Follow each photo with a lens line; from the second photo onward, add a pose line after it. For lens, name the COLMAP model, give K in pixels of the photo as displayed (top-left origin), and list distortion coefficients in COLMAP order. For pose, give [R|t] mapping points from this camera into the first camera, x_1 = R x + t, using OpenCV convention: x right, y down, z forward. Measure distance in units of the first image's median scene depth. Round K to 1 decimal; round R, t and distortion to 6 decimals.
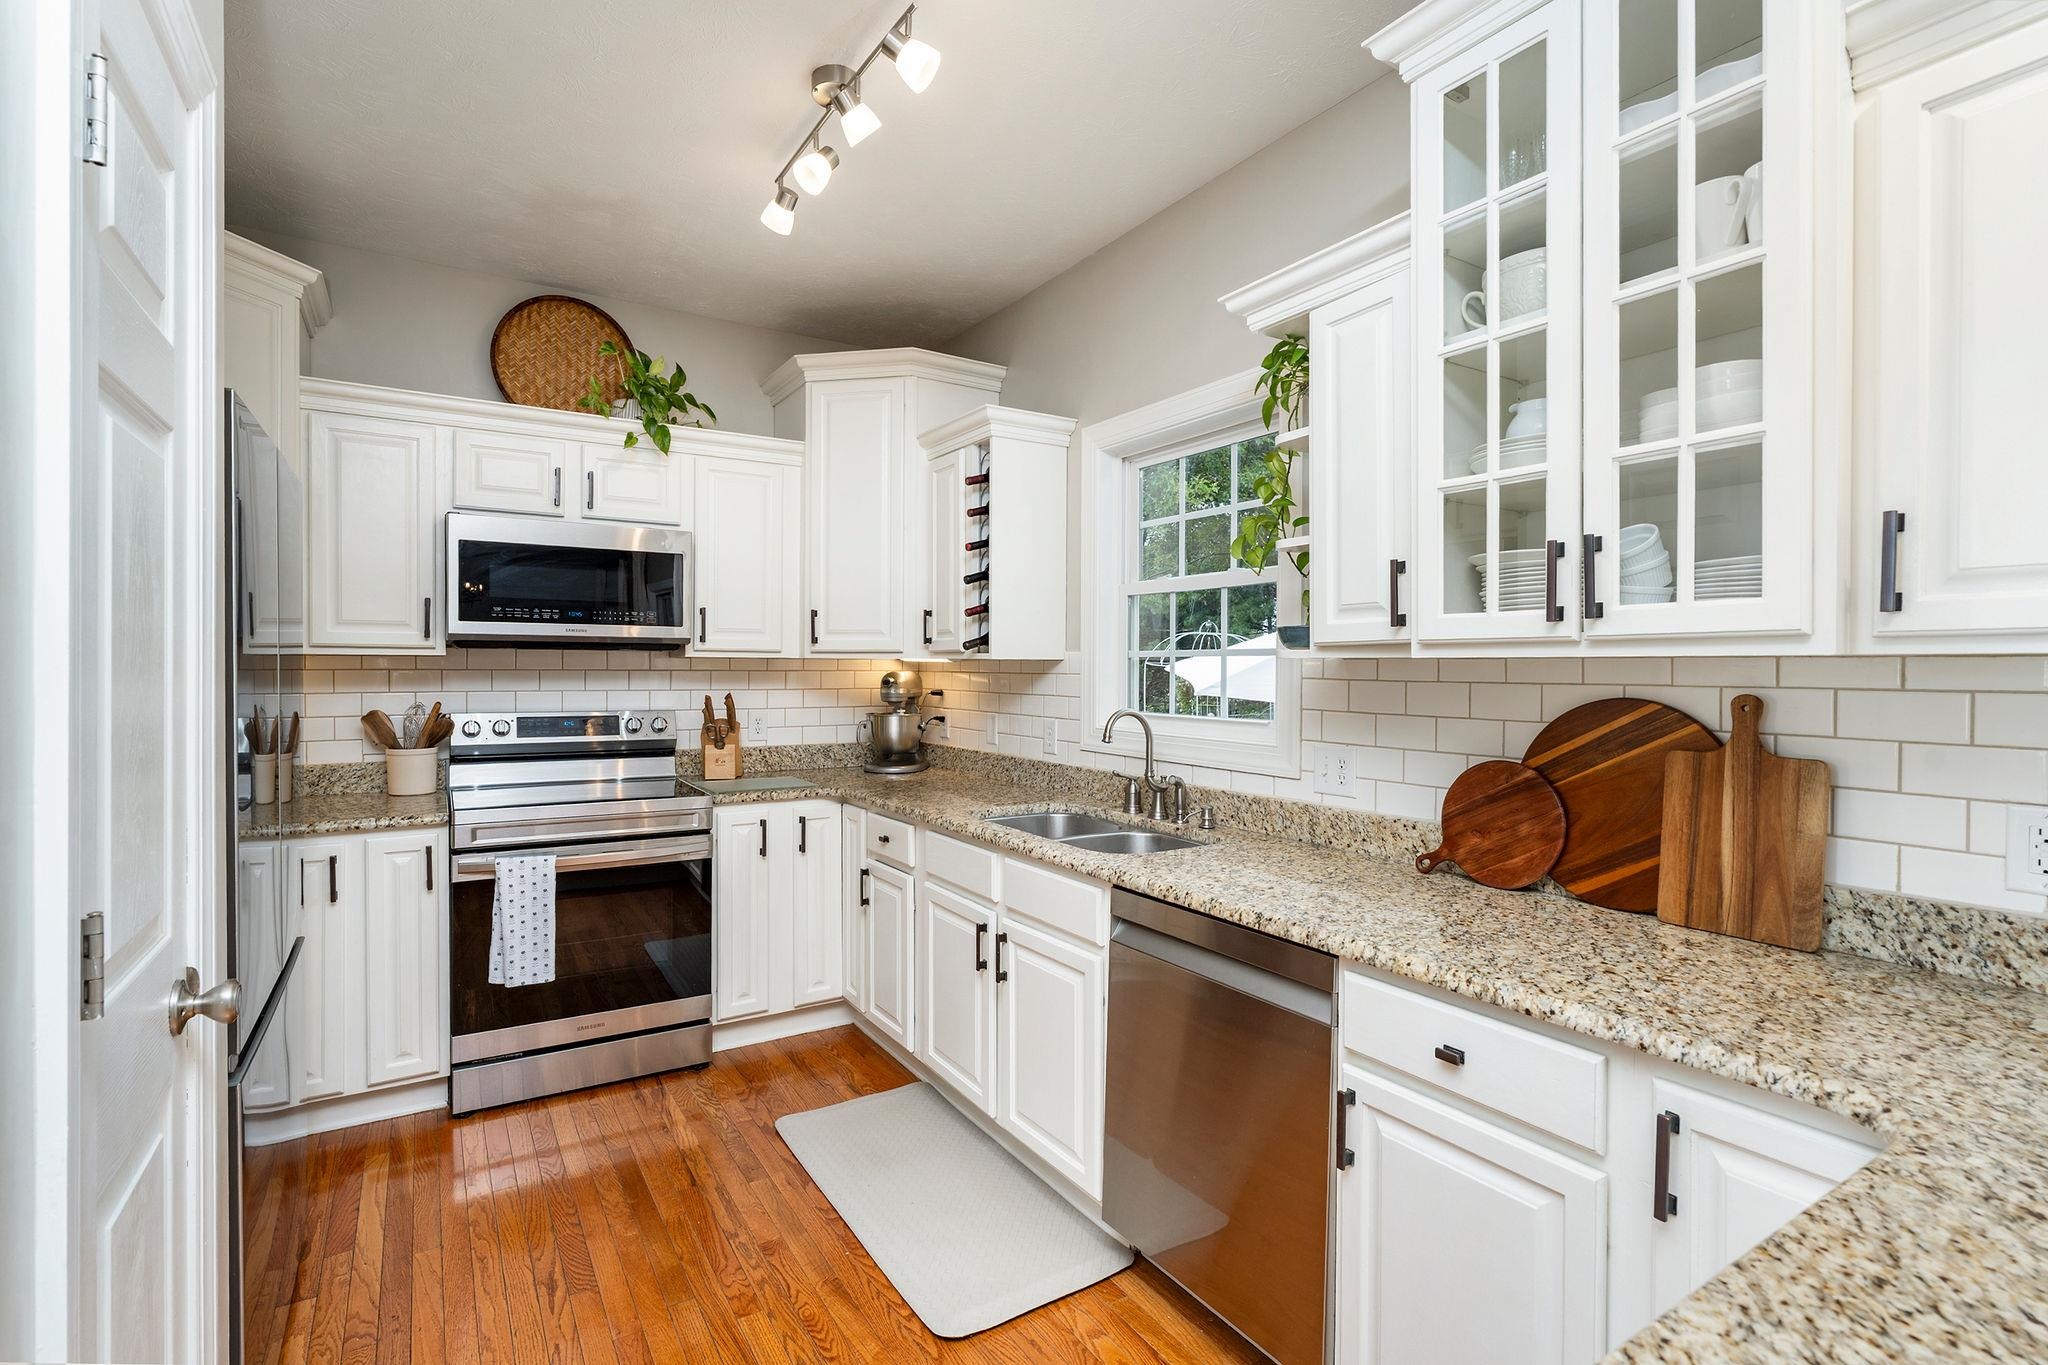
lens RADIAL K [[933.0, 0, 1009.1], [0, 933.0, 678.0], [0, 0, 1]] dist [-0.005257, 0.000619]
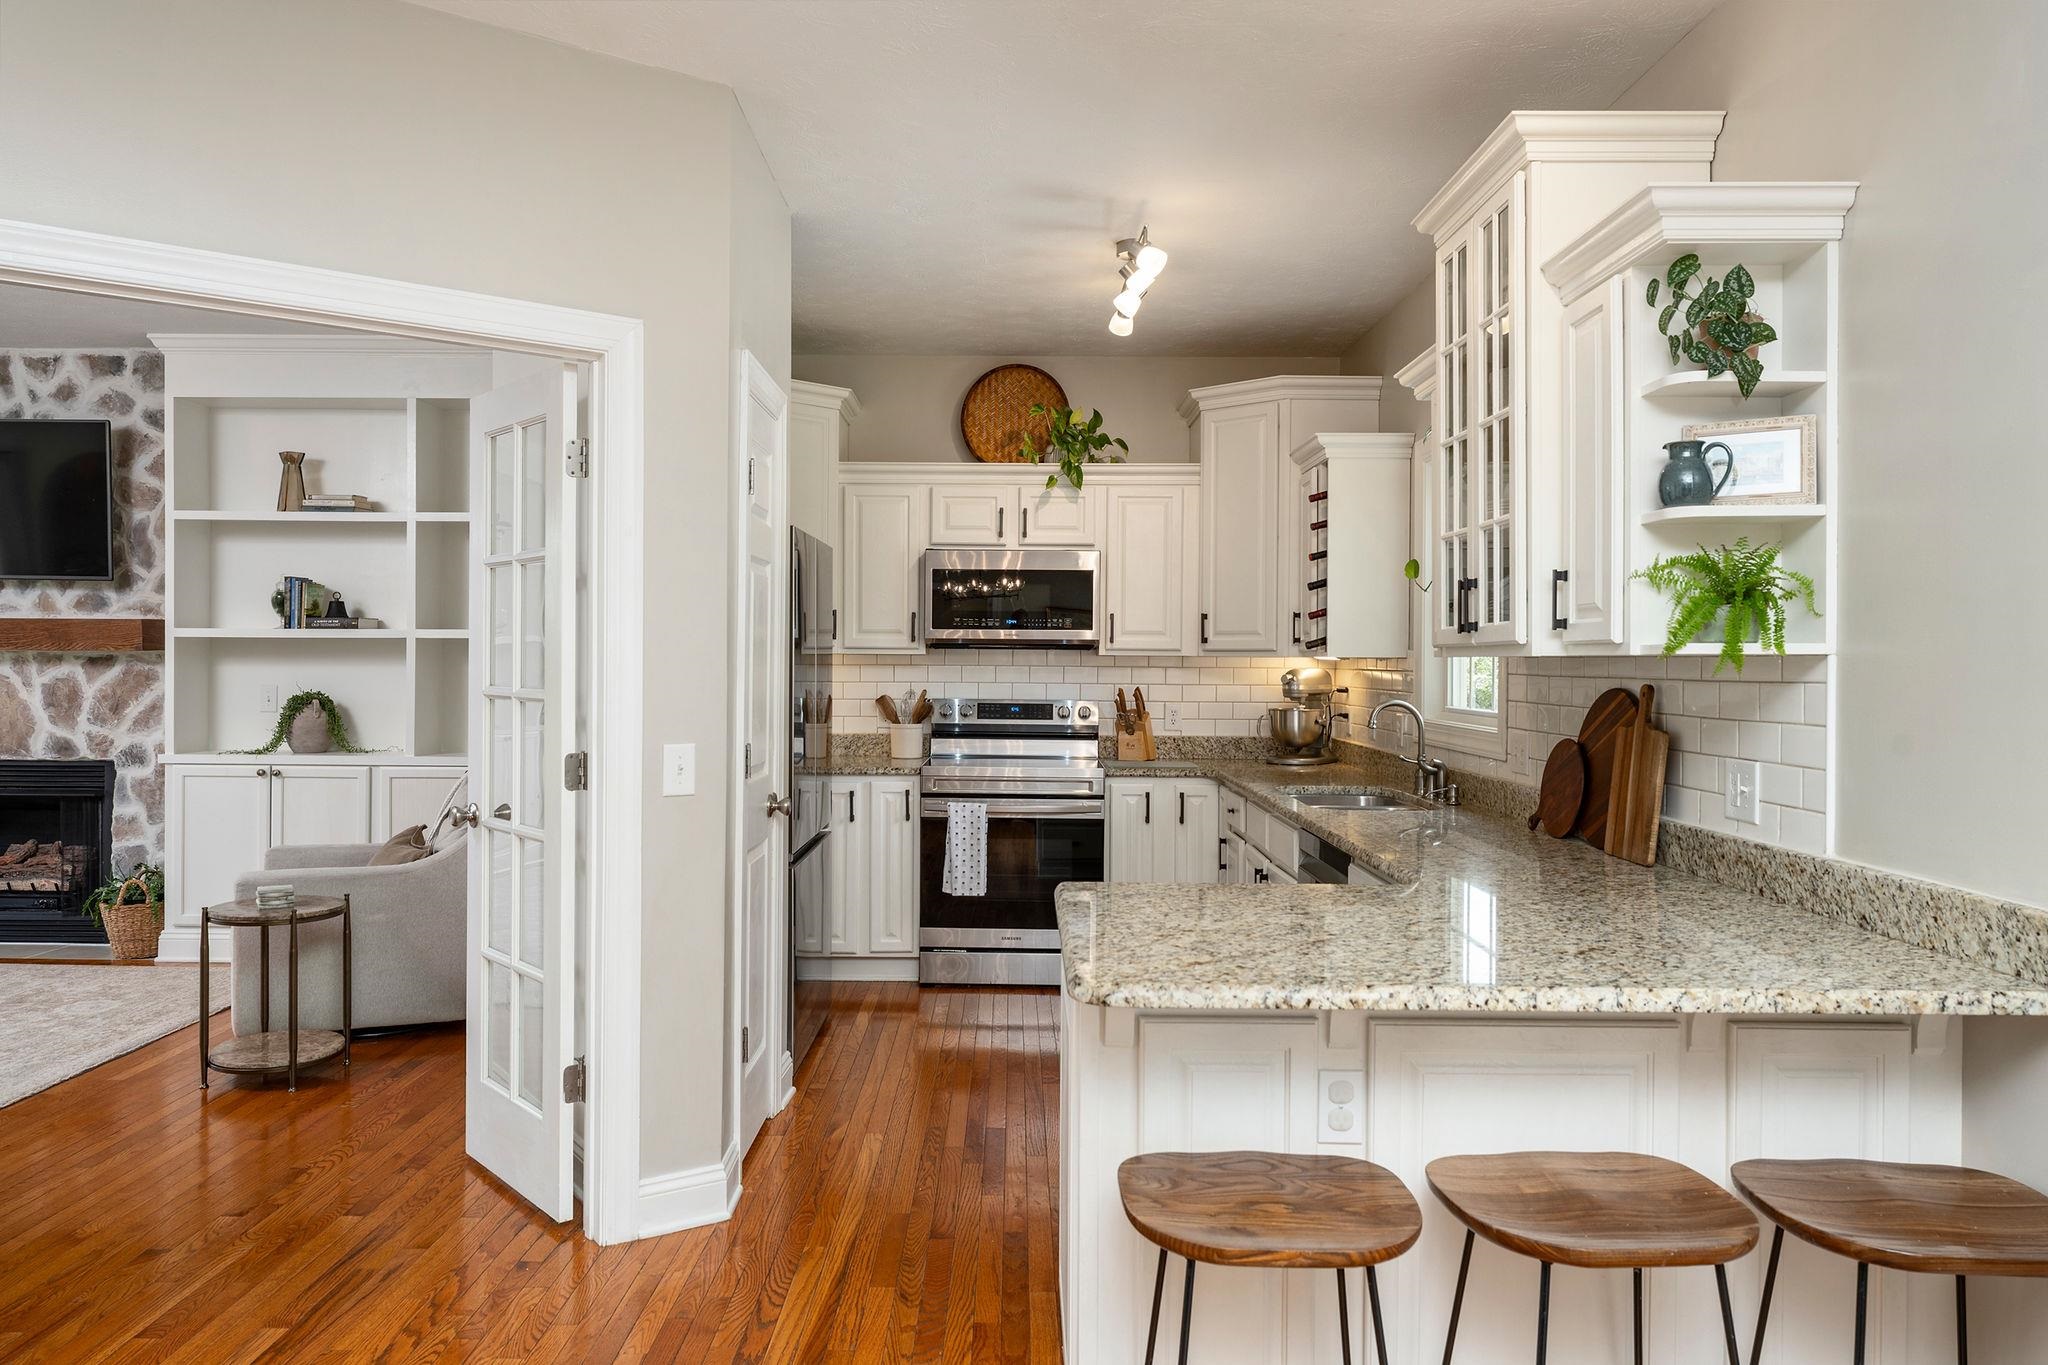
lens RADIAL K [[1378.6, 0, 1027.1], [0, 1378.6, 678.2], [0, 0, 1]] dist [0.006009, 0.001762]
pose [[0.852057, 0.007771, -0.523392, 0.531029], [-0.008844, 0.999961, 0.000448, 0.007274], [0.523374, 0.004247, 0.852092, -0.585477]]
